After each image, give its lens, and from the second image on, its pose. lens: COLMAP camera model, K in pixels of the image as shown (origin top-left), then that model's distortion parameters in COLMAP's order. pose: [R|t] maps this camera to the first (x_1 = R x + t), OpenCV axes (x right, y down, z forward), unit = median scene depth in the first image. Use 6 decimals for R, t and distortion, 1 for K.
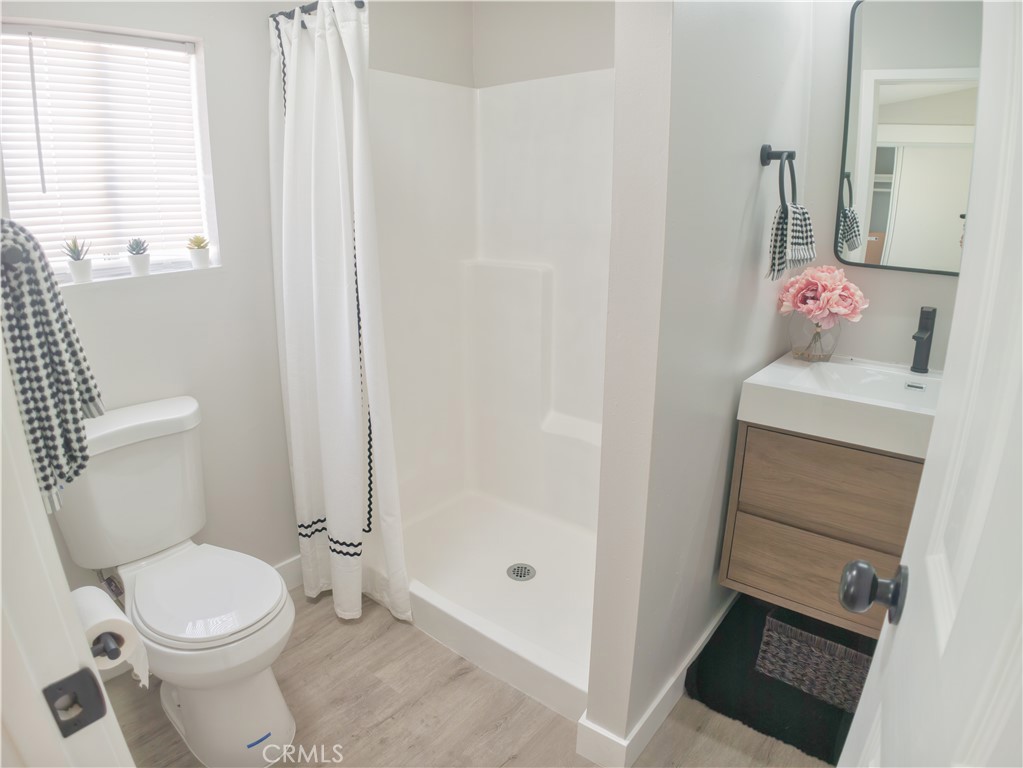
lens RADIAL K [[585.3, 0, 516.8], [0, 585.3, 381.5], [0, 0, 1]] dist [-0.139491, 0.015975]
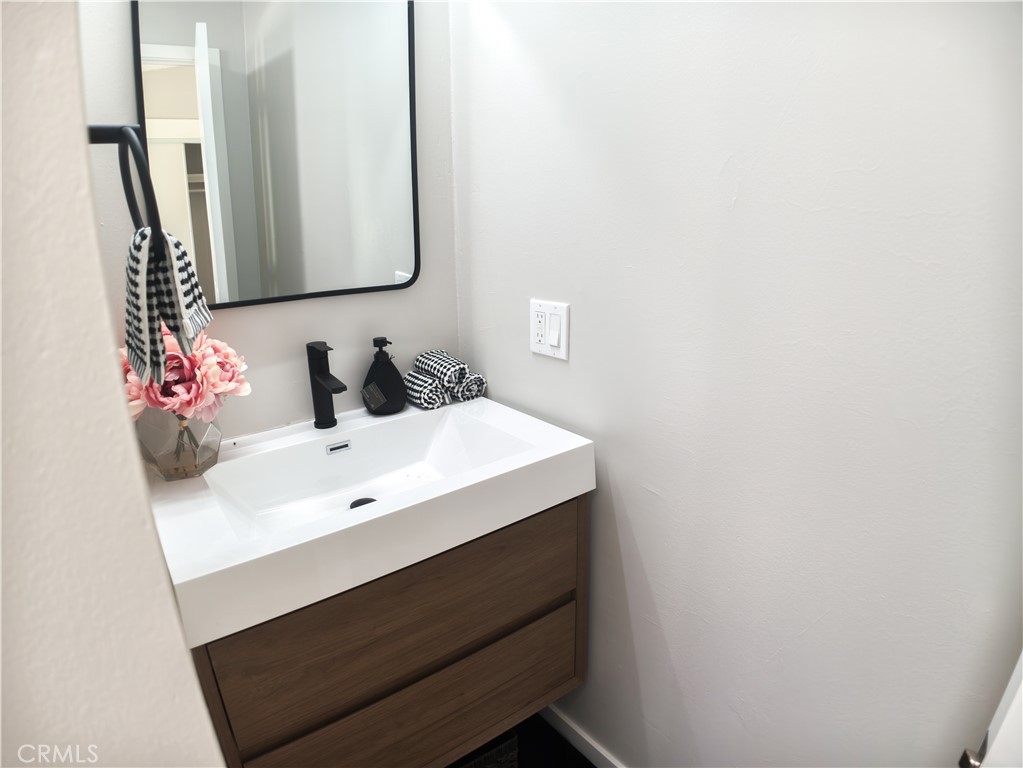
lens RADIAL K [[585.3, 0, 516.8], [0, 585.3, 381.5], [0, 0, 1]] dist [-0.139491, 0.015975]
pose [[0.221478, -0.280809, 0.933859, 0.057917], [0.285721, 0.934301, 0.213179, -0.172890], [-0.932368, 0.219609, 0.287161, 0.501931]]
